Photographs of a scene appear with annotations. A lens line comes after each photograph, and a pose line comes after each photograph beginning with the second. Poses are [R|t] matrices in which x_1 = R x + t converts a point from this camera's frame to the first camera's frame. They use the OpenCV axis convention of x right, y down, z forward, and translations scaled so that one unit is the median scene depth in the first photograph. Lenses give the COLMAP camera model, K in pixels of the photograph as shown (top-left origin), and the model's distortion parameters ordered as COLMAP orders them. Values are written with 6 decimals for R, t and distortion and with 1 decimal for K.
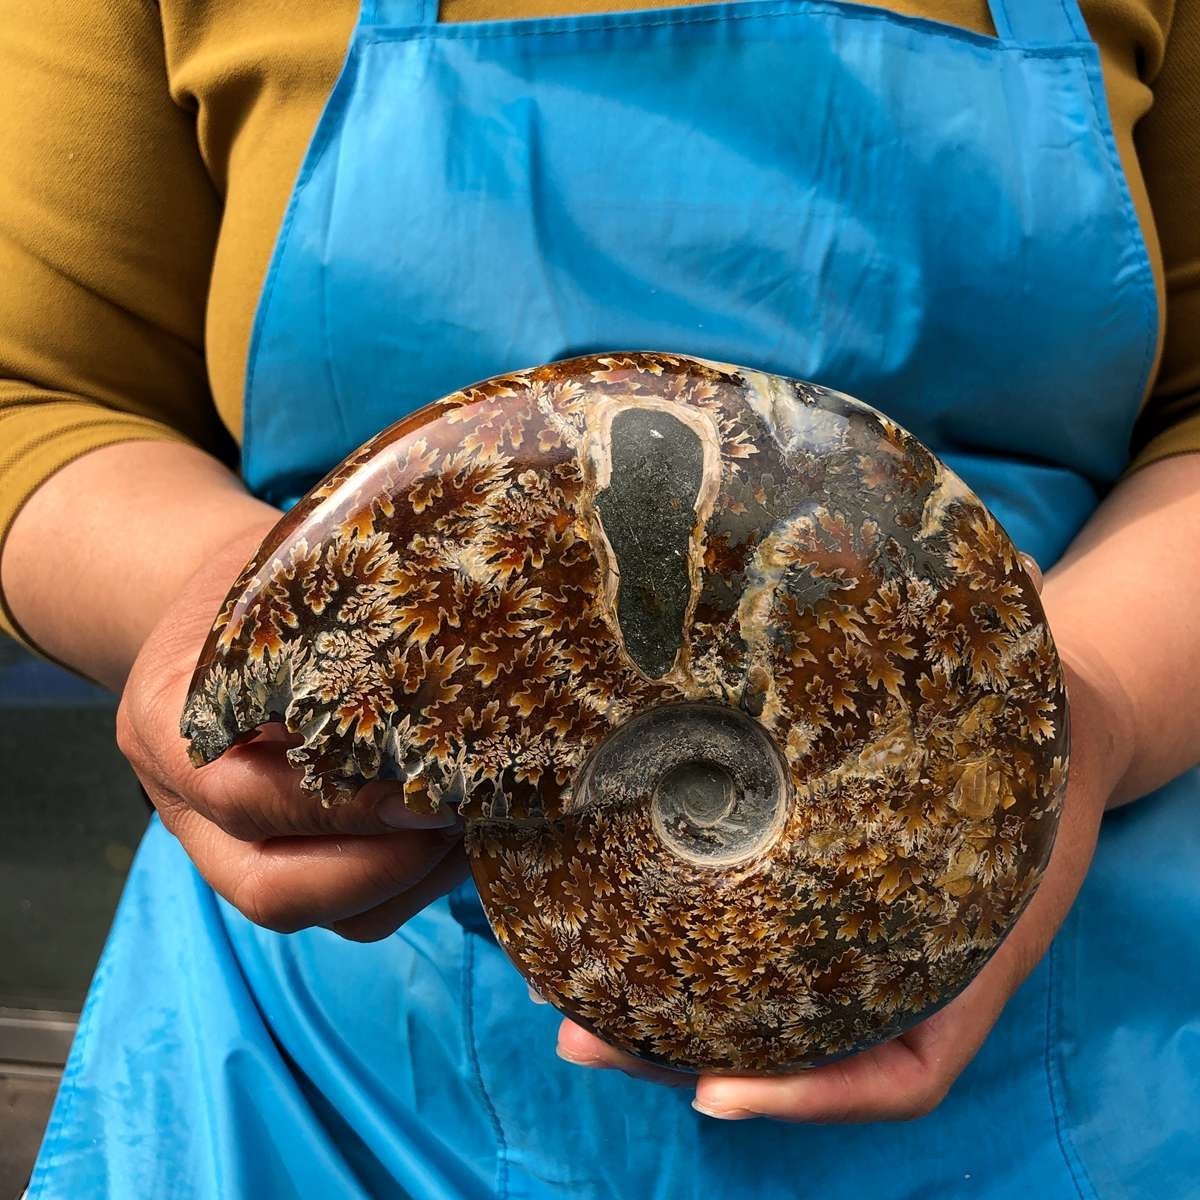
lens RADIAL K [[1332.7, 0, 611.1], [0, 1332.7, 587.1], [0, 0, 1]] dist [0.248836, -1.081211]
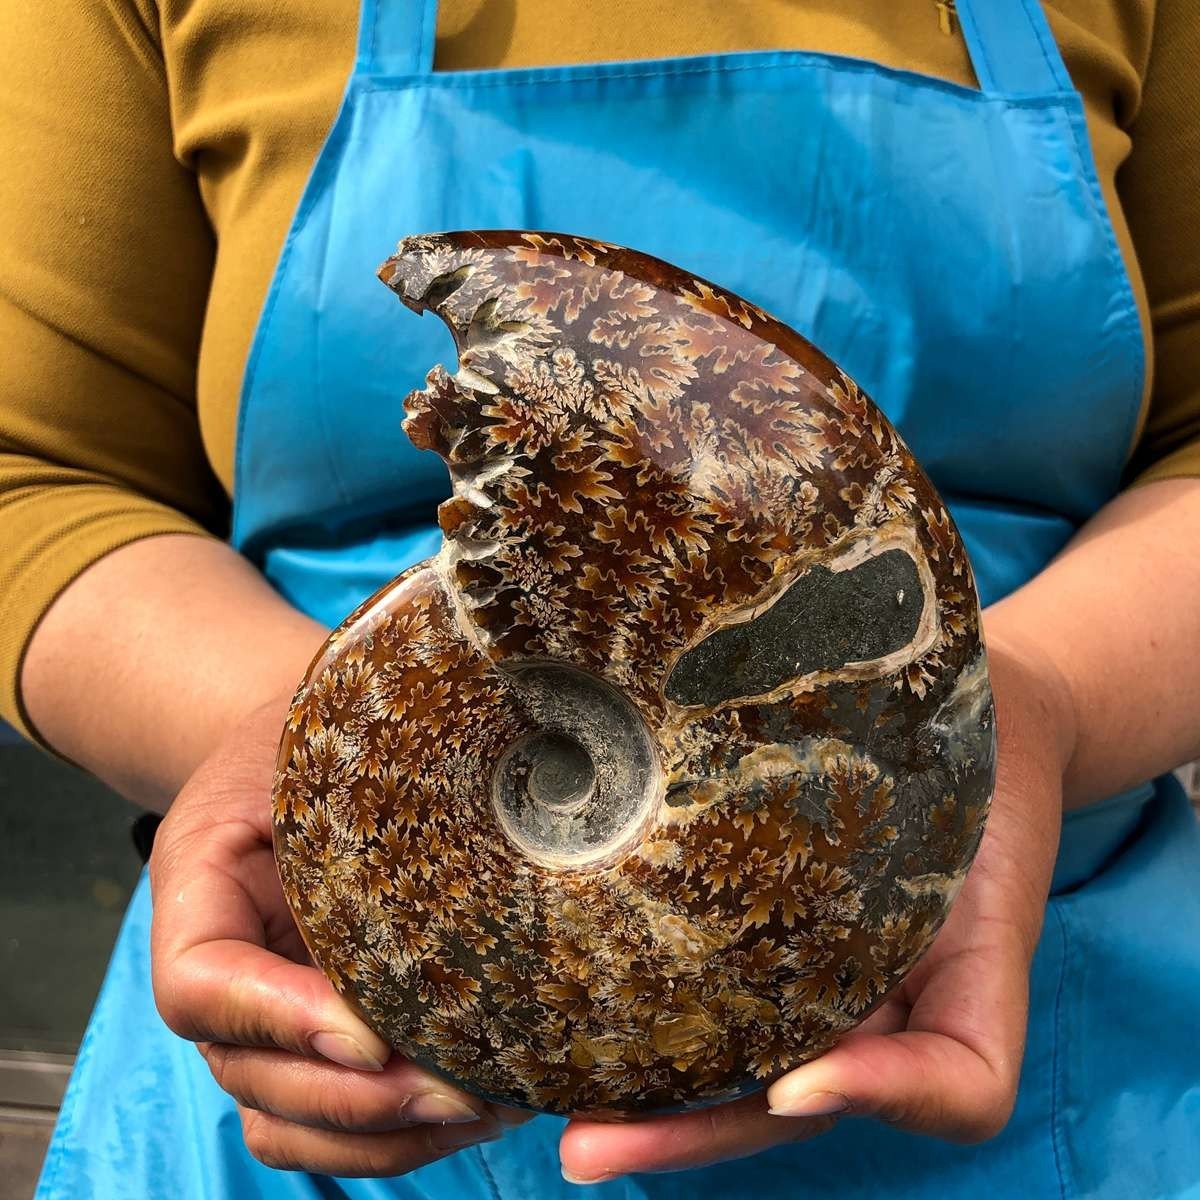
lens RADIAL K [[1332.7, 0, 611.1], [0, 1332.7, 587.1], [0, 0, 1]] dist [0.248836, -1.081211]
pose [[0.384856, 0.917387, 0.101423, -0.149015], [-0.919429, 0.390681, -0.044938, 0.116786], [-0.080850, -0.075957, 0.993828, 0.053459]]
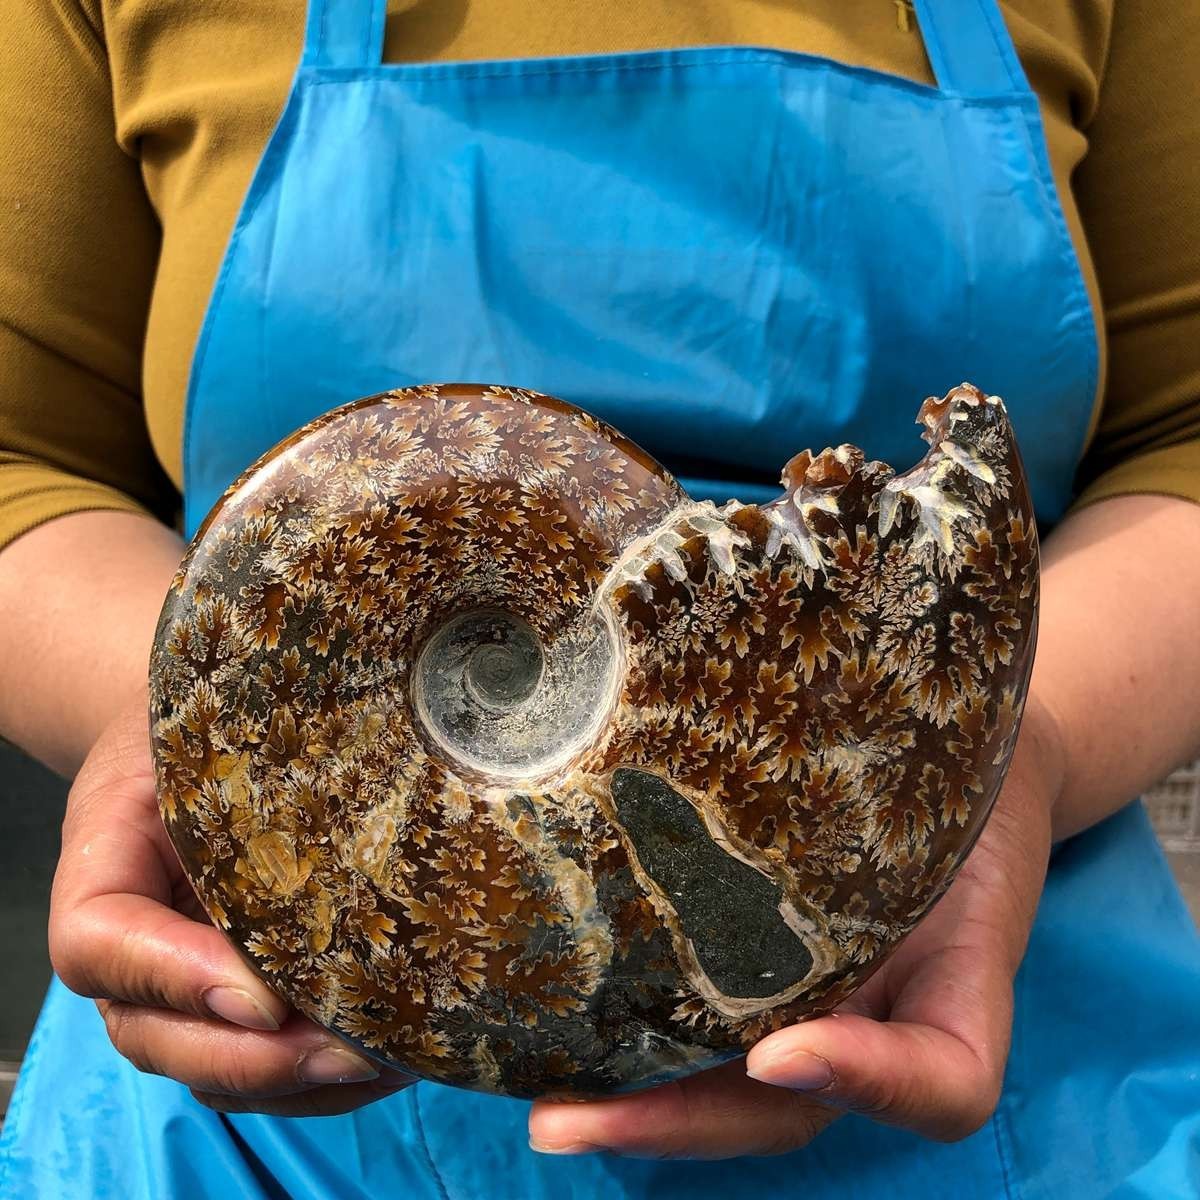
lens RADIAL K [[1332.7, 0, 611.1], [0, 1332.7, 587.1], [0, 0, 1]] dist [0.248836, -1.081211]
pose [[-0.810724, 0.580117, 0.078690, -0.111156], [-0.585346, -0.800989, -0.125647, 0.291590], [-0.009860, -0.147926, 0.988949, 0.083711]]
